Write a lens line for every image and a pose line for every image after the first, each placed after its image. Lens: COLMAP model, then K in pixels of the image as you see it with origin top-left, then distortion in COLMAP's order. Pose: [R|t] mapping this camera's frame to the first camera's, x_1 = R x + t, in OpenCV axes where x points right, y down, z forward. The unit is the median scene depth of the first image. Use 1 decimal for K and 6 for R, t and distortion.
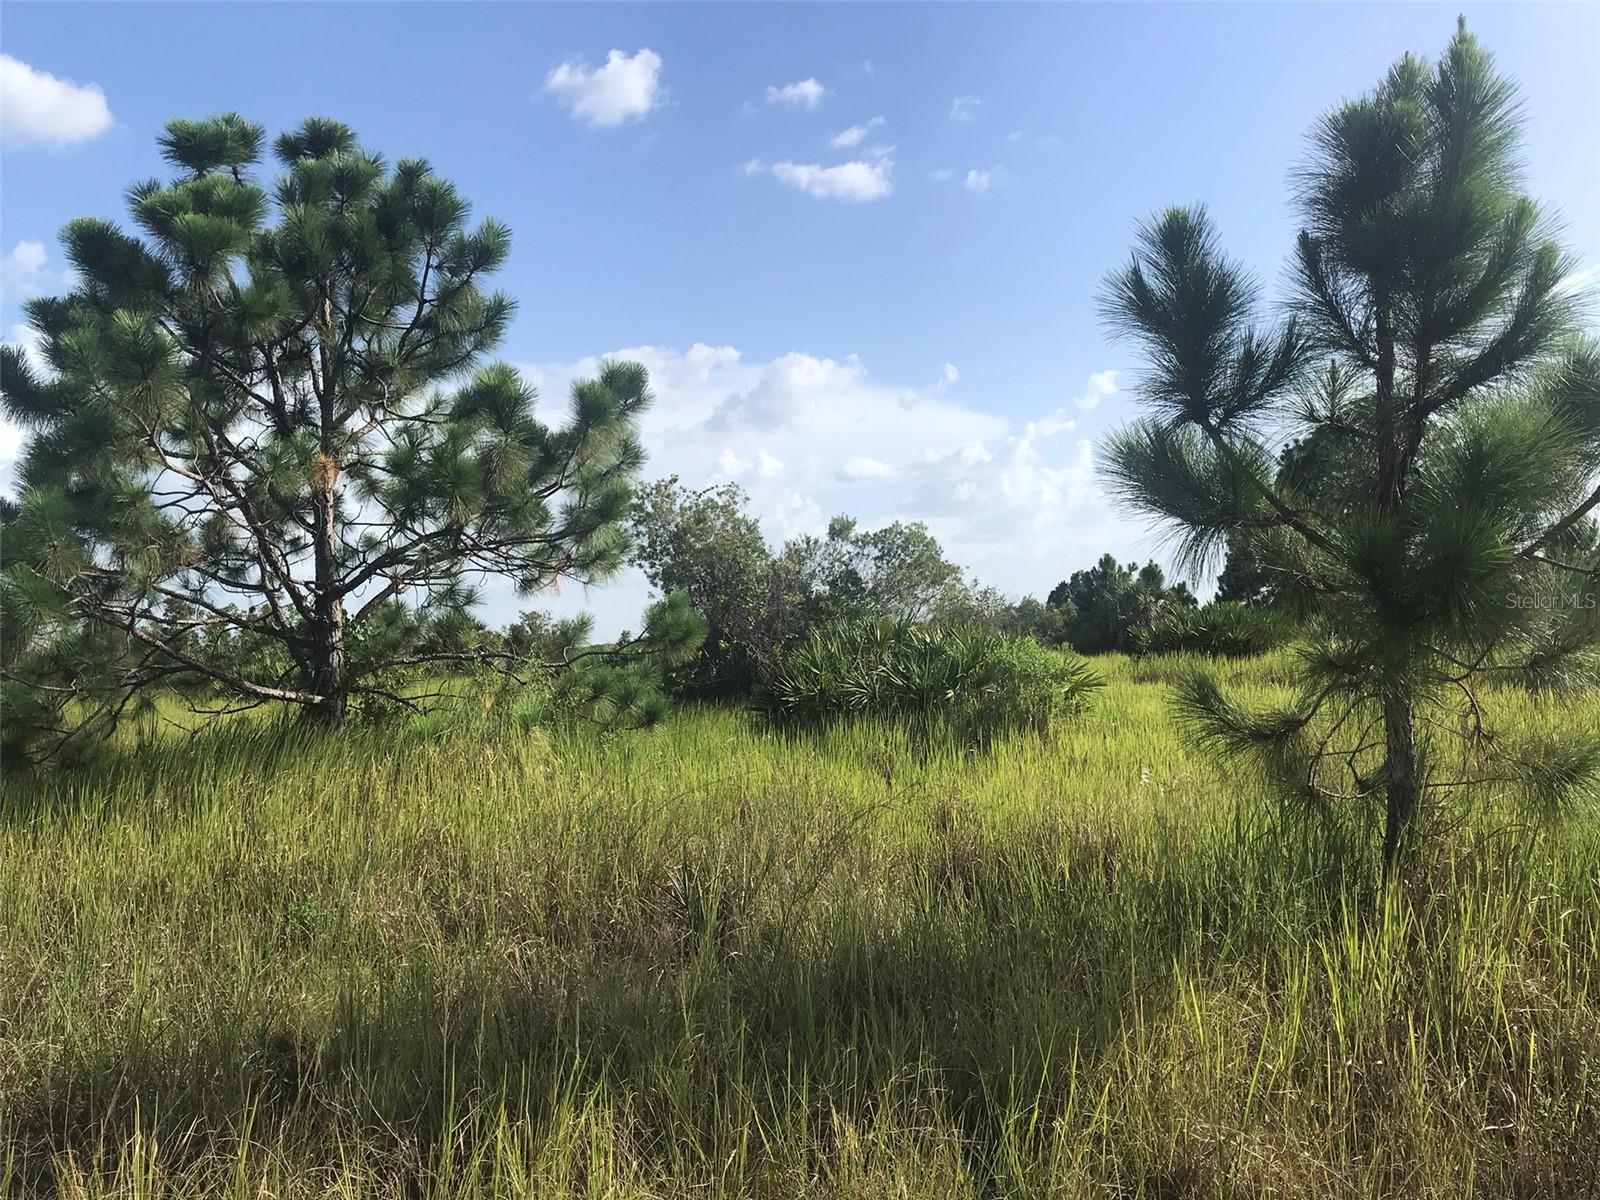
lens RADIAL K [[1255.2, 0, 800.0], [0, 1255.2, 600.0], [0, 0, 1]] dist [0.009718, -0.083127]
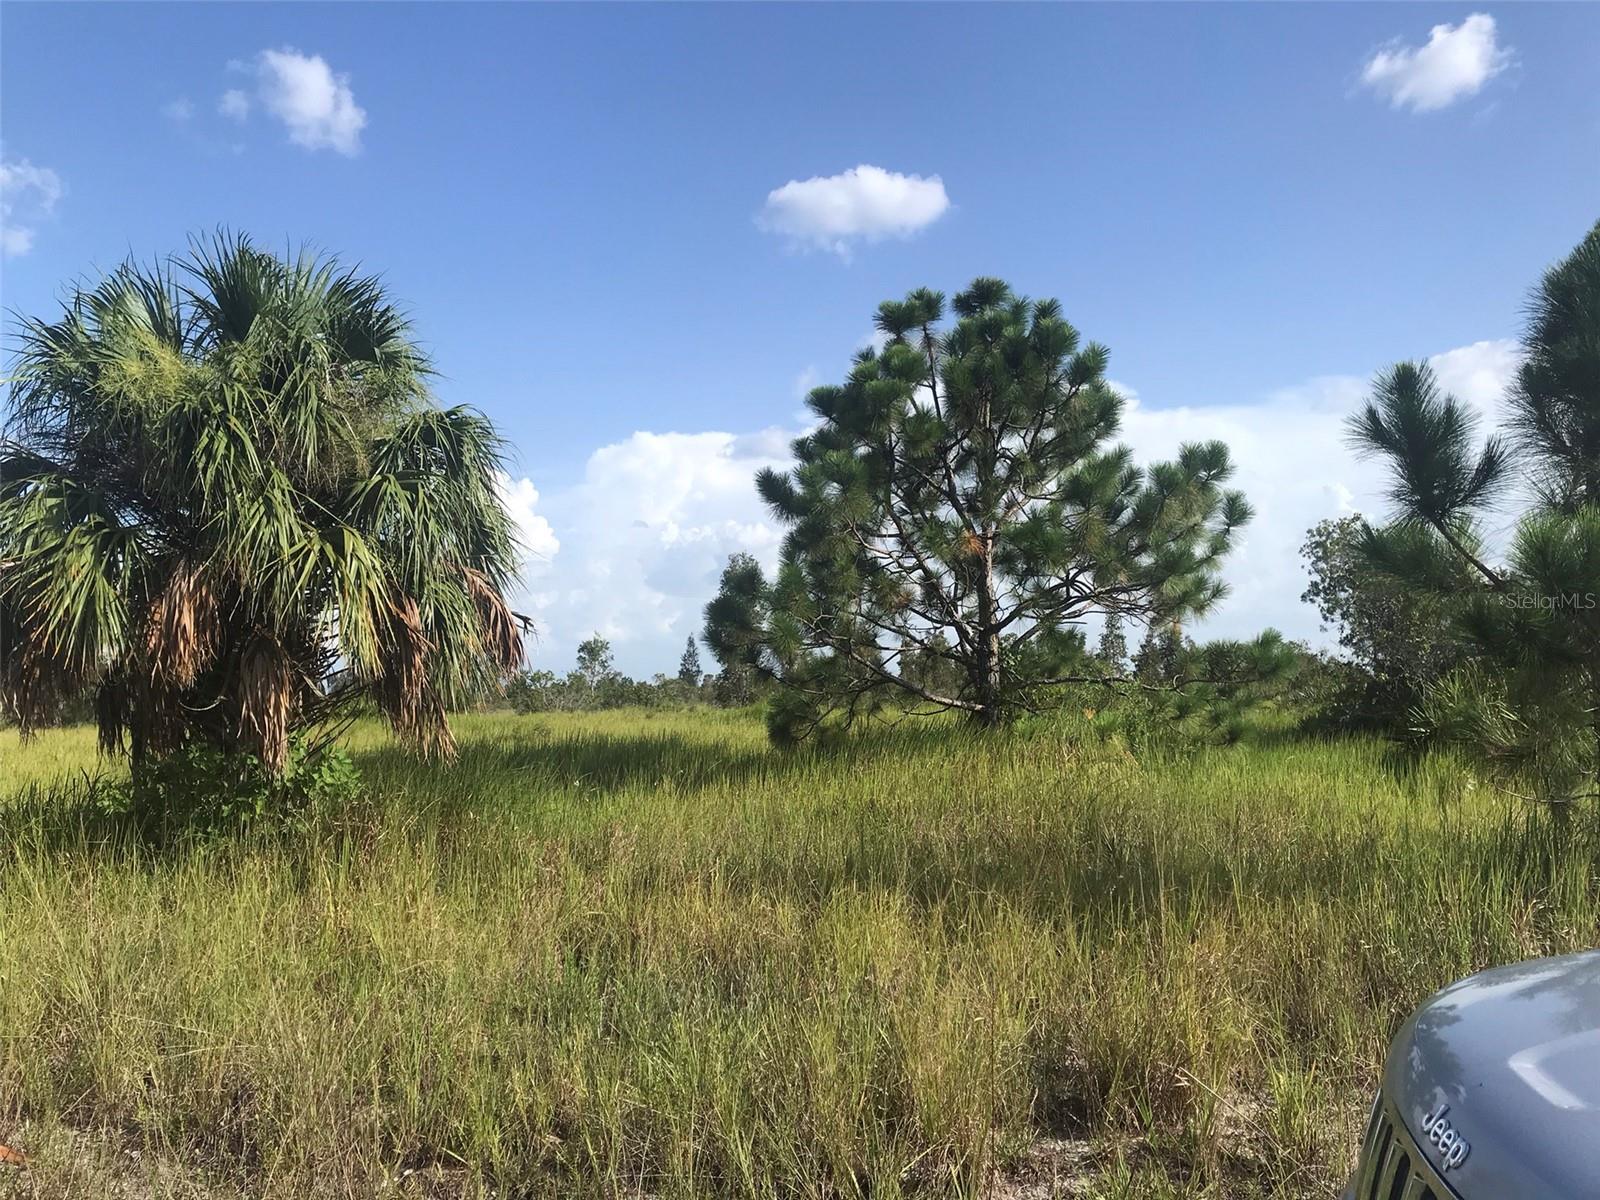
lens RADIAL K [[1360.7, 0, 800.0], [0, 1360.7, 600.0], [0, 0, 1]] dist [0.005846, -0.006606]
pose [[0.792653, -0.001647, -0.609671, 0.356229], [-0.005355, 0.999939, -0.009664, -0.021776], [0.609650, 0.010925, 0.792596, -0.285970]]
